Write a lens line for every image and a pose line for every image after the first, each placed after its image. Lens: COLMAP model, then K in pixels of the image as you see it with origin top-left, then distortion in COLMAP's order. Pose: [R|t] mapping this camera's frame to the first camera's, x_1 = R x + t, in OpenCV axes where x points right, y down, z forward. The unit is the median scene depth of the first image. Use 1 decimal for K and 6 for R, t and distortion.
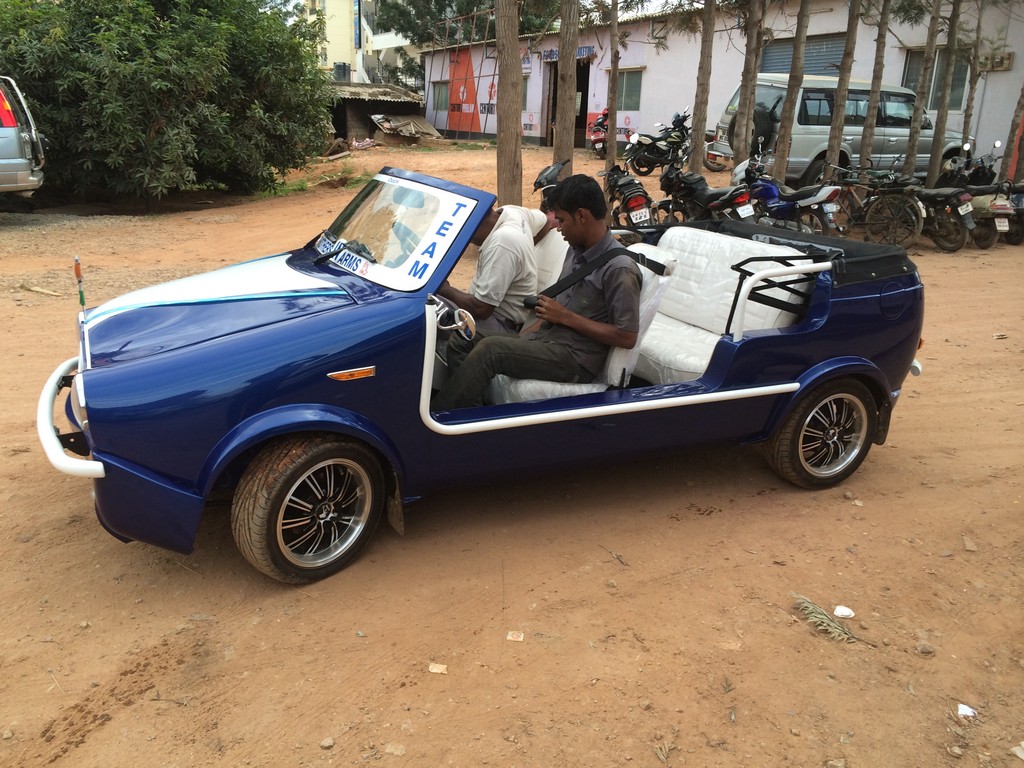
lens RADIAL K [[880.5, 0, 509.9], [0, 880.5, 383.5], [0, 0, 1]] dist [0.071020, -0.089921]
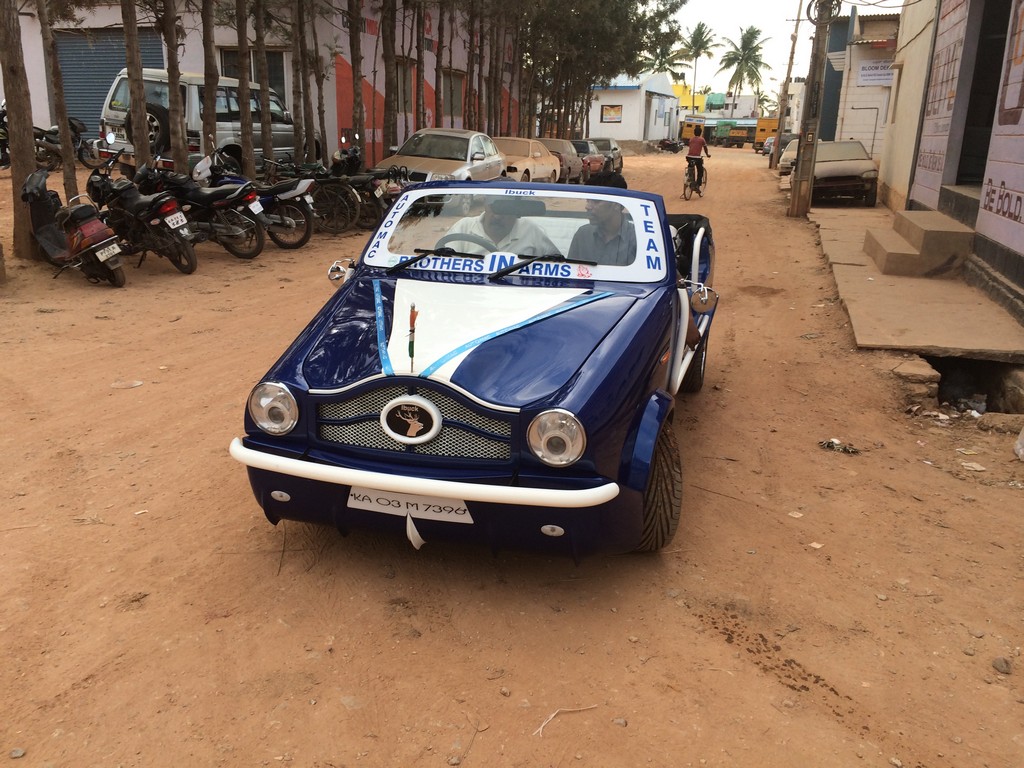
lens RADIAL K [[880.5, 0, 510.1], [0, 880.5, 383.8], [0, 0, 1]] dist [0.071020, -0.089921]
pose [[0.646443, -0.230455, 0.727325, -0.892883], [0.222334, 0.968817, 0.109364, -0.113863], [-0.729848, 0.091011, 0.677524, 0.276741]]
